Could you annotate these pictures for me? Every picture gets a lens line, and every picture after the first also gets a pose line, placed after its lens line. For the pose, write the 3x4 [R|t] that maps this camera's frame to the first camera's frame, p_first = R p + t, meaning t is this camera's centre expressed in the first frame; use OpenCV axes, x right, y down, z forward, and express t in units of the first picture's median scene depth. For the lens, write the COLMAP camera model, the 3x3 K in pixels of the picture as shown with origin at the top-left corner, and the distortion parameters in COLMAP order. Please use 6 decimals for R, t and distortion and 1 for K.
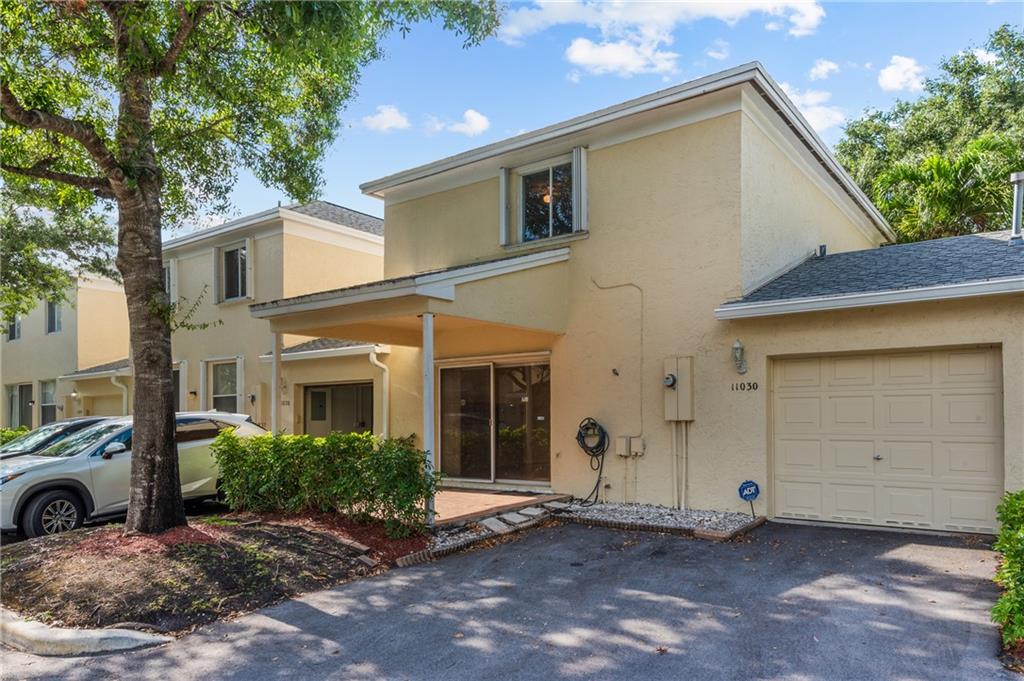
lens RADIAL K [[709.7, 0, 514.5], [0, 709.7, 346.8], [0, 0, 1]] dist [0.027565, -0.007565]
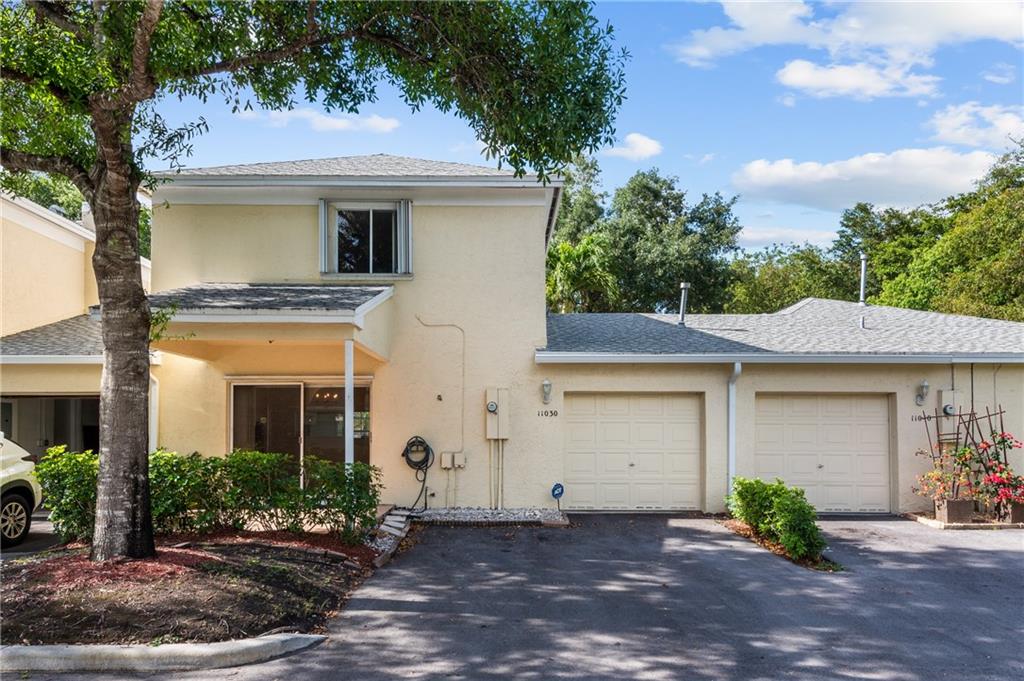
lens RADIAL K [[714.1, 0, 512.0], [0, 714.1, 340.5], [0, 0, 1]] dist [0.036302, 0.000567]
pose [[0.799944, 0.086348, 0.593830, -0.586404], [-0.066466, 0.996254, -0.055327, -0.002153], [-0.596383, 0.004789, 0.802686, -0.041055]]
